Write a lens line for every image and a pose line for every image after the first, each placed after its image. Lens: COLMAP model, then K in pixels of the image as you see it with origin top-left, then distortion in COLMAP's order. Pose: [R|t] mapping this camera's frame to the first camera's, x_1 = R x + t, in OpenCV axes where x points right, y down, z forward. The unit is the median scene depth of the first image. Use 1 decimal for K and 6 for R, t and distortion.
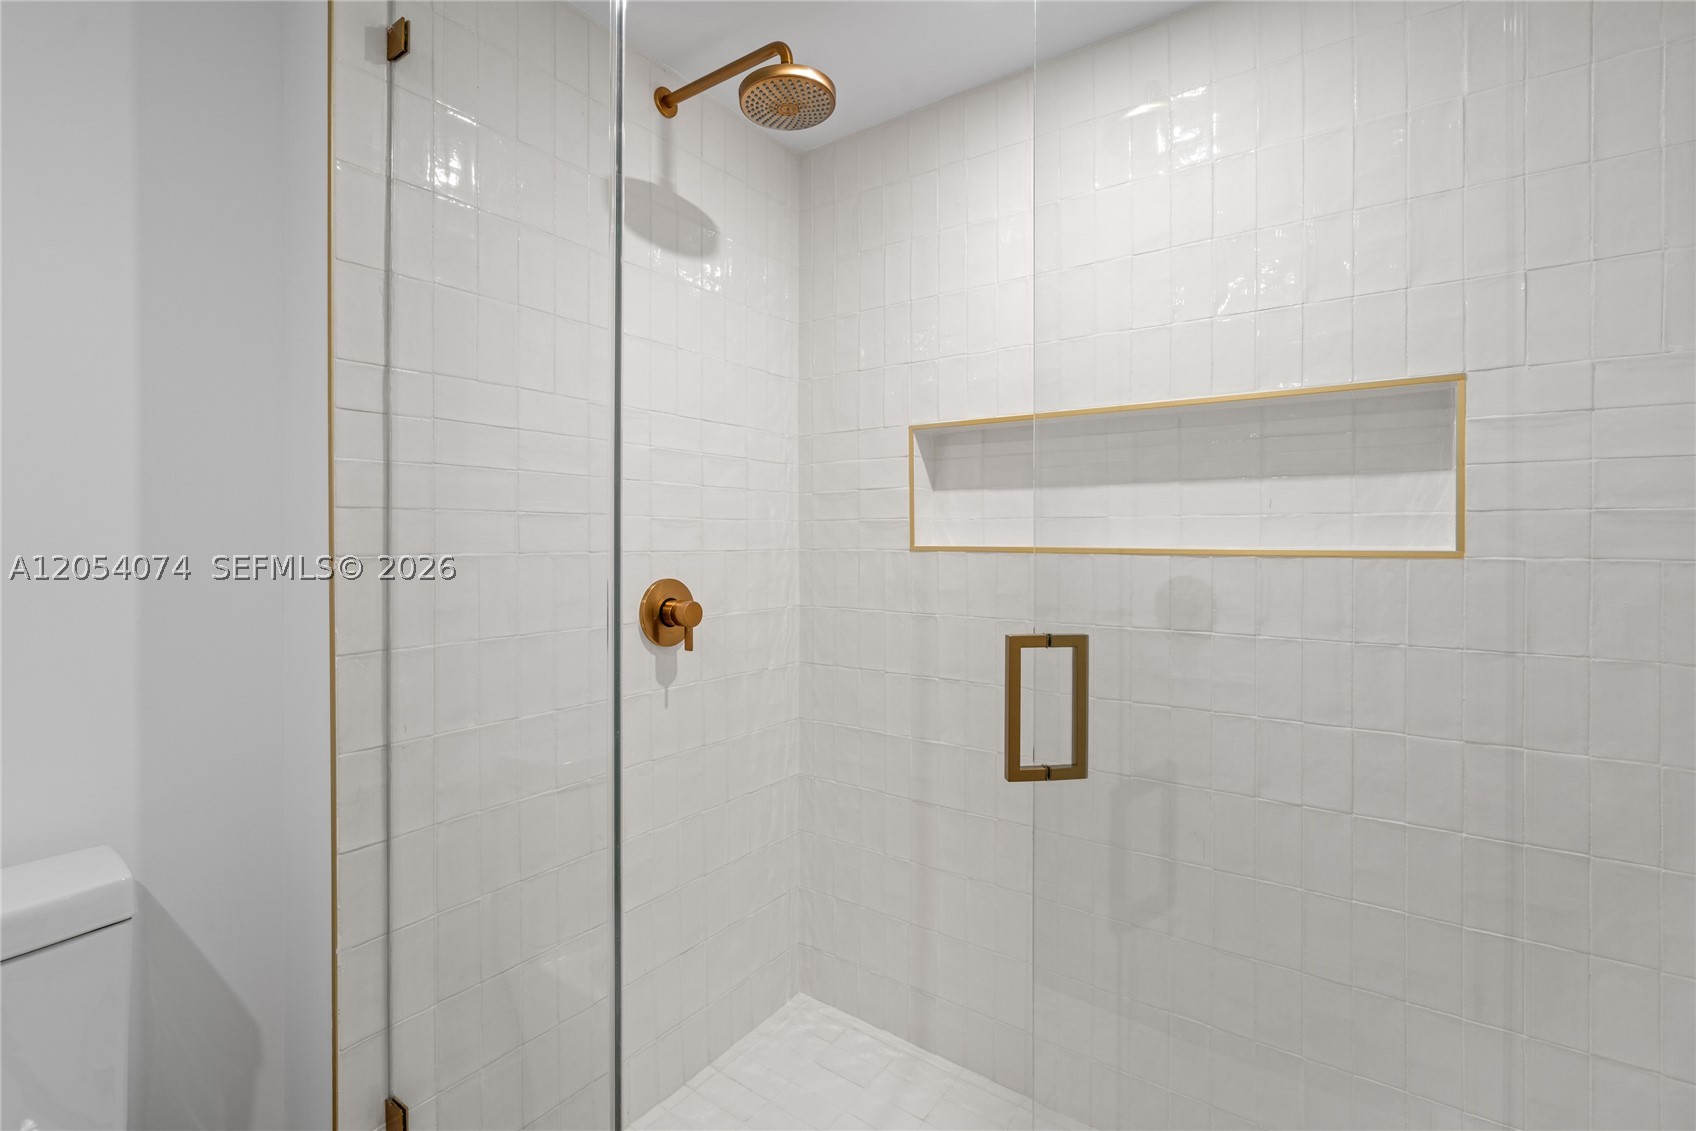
lens RADIAL K [[773.8, 0, 855.2], [0, 773.8, 541.9], [0, 0, 1]] dist [-0.011357, 0.005029]
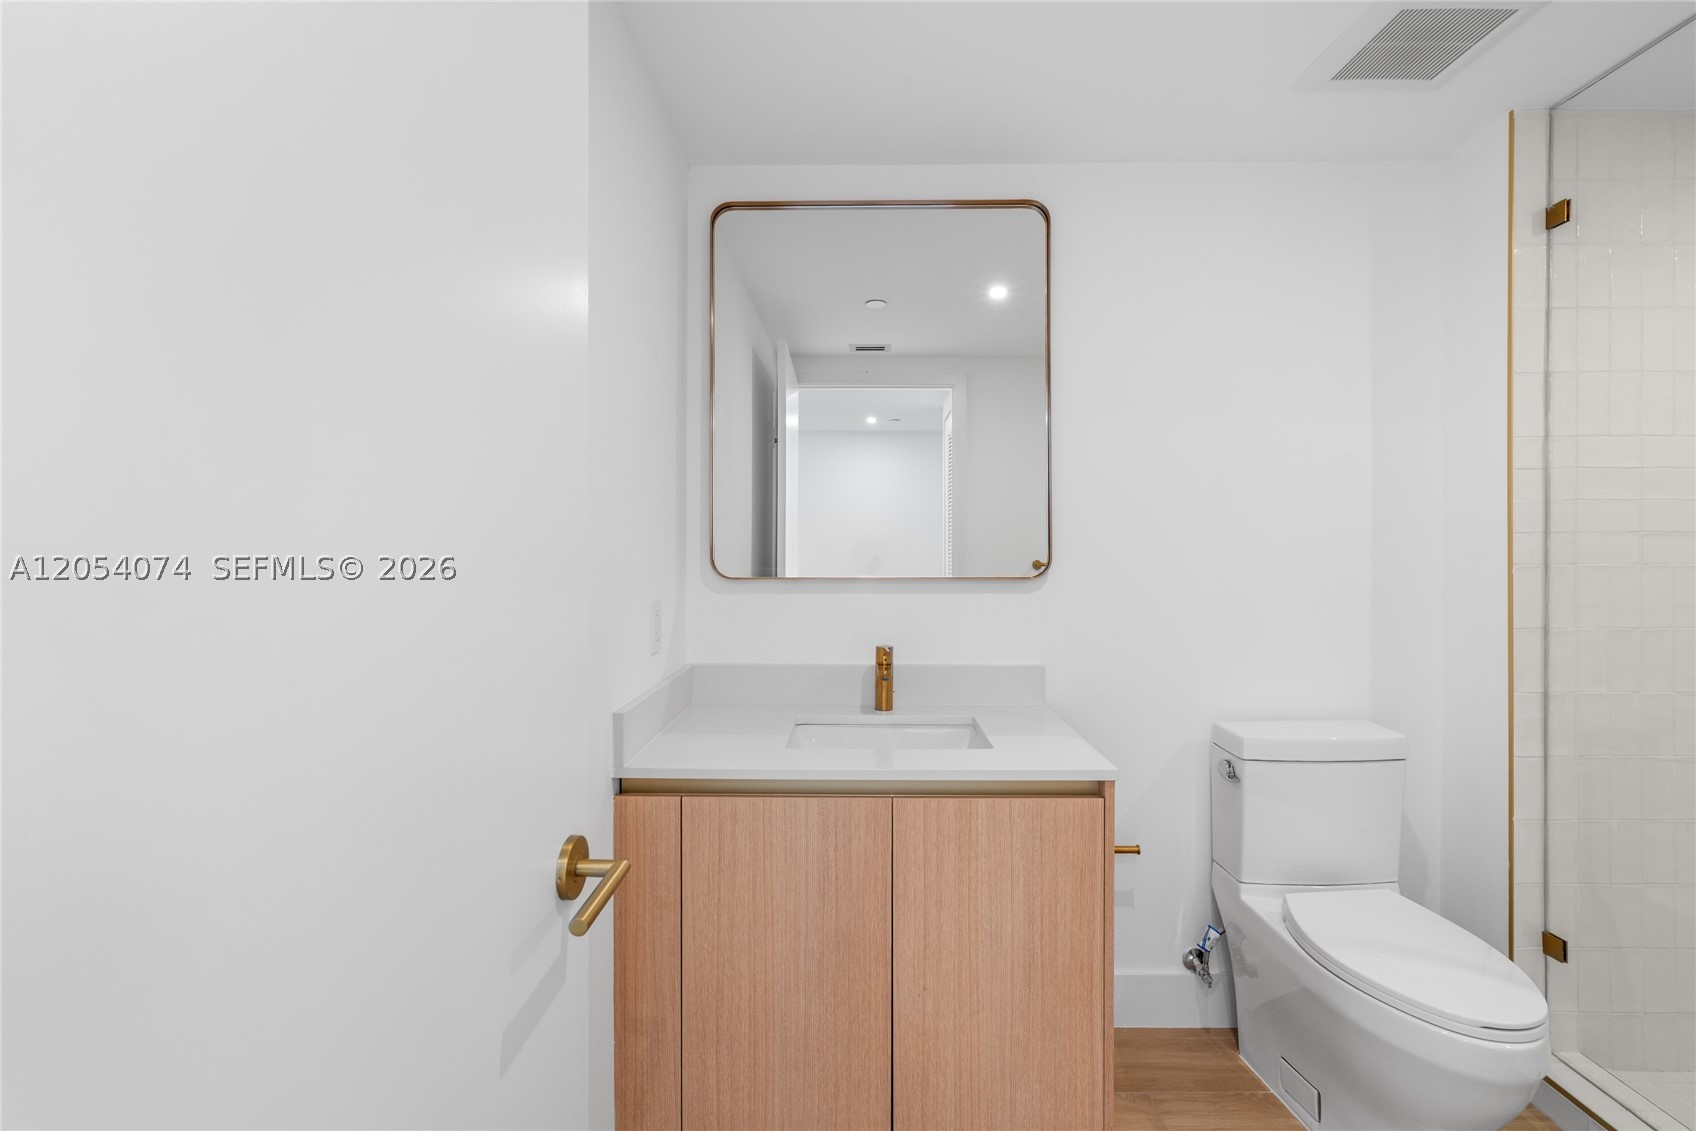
lens RADIAL K [[773.8, 0, 848.6], [0, 773.8, 551.8], [0, 0, 1]] dist [-0.011357, 0.005029]
pose [[0.566042, 0.001866, -0.824374, -0.126792], [-0.000516, 0.999998, 0.001909, -0.007445], [0.824376, -0.000656, 0.566042, -0.805842]]
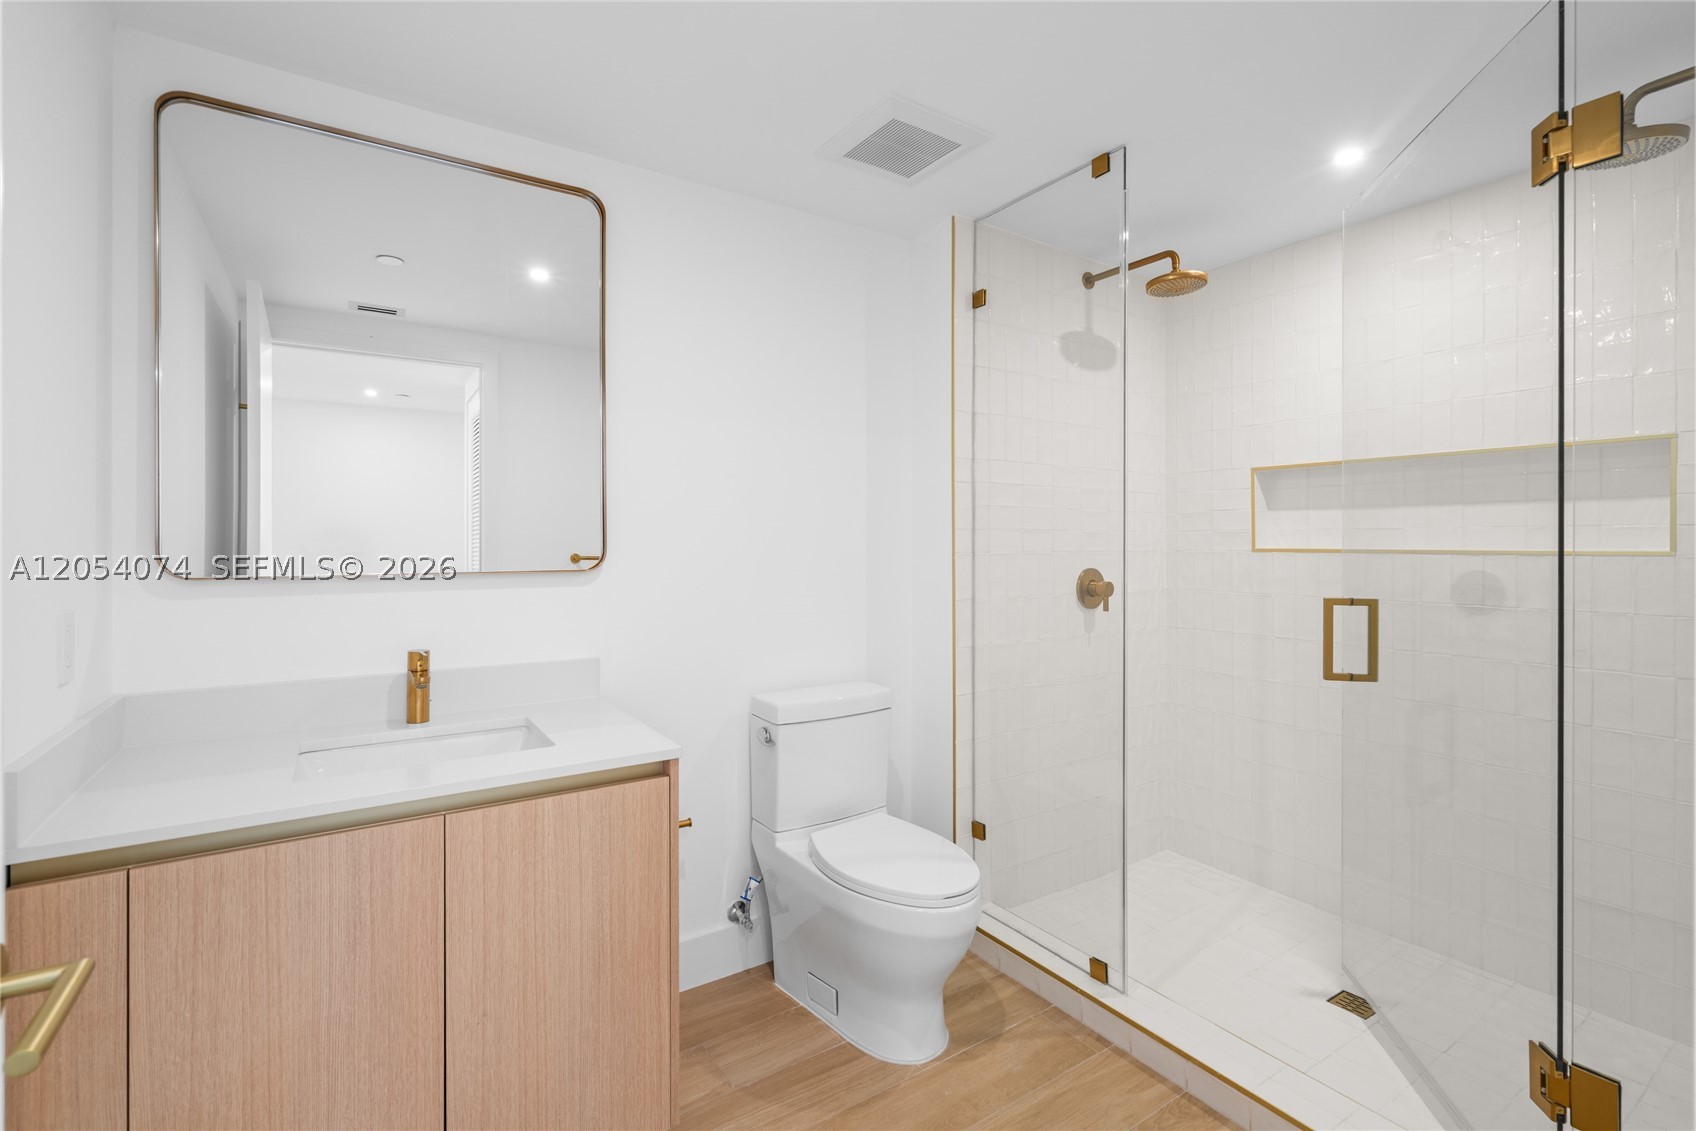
lens RADIAL K [[773.8, 0, 849.1], [0, 773.8, 546.4], [0, 0, 1]] dist [-0.011357, 0.005029]
pose [[0.933078, -0.000790, -0.359674, -0.154519], [0.001336, 0.999998, 0.001270, -0.001949], [0.359672, -0.001666, 0.933077, -0.869684]]
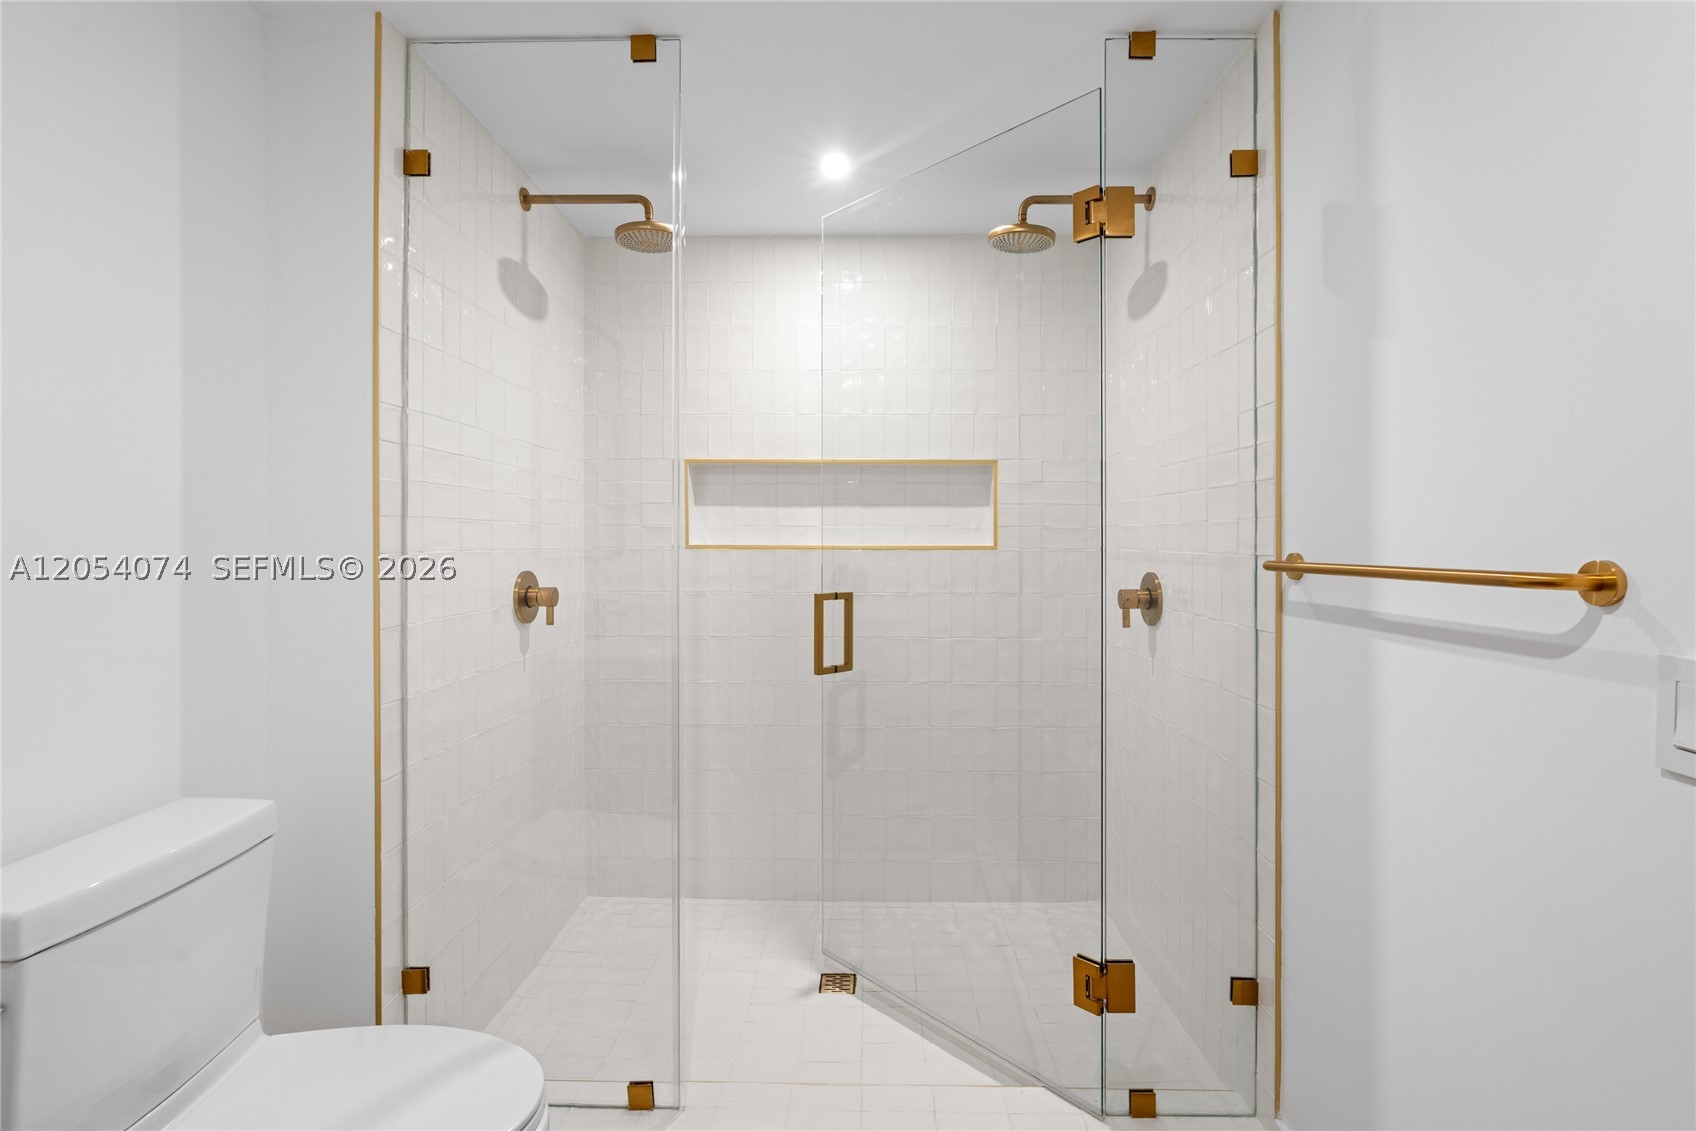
lens RADIAL K [[773.8, 0, 861.7], [0, 773.8, 540.7], [0, 0, 1]] dist [-0.011357, 0.005029]
pose [[0.821747, -0.000599, 0.569852, -0.611786], [0.001448, 0.999998, -0.001037, -0.000426], [-0.569850, 0.001678, 0.821747, -0.441393]]
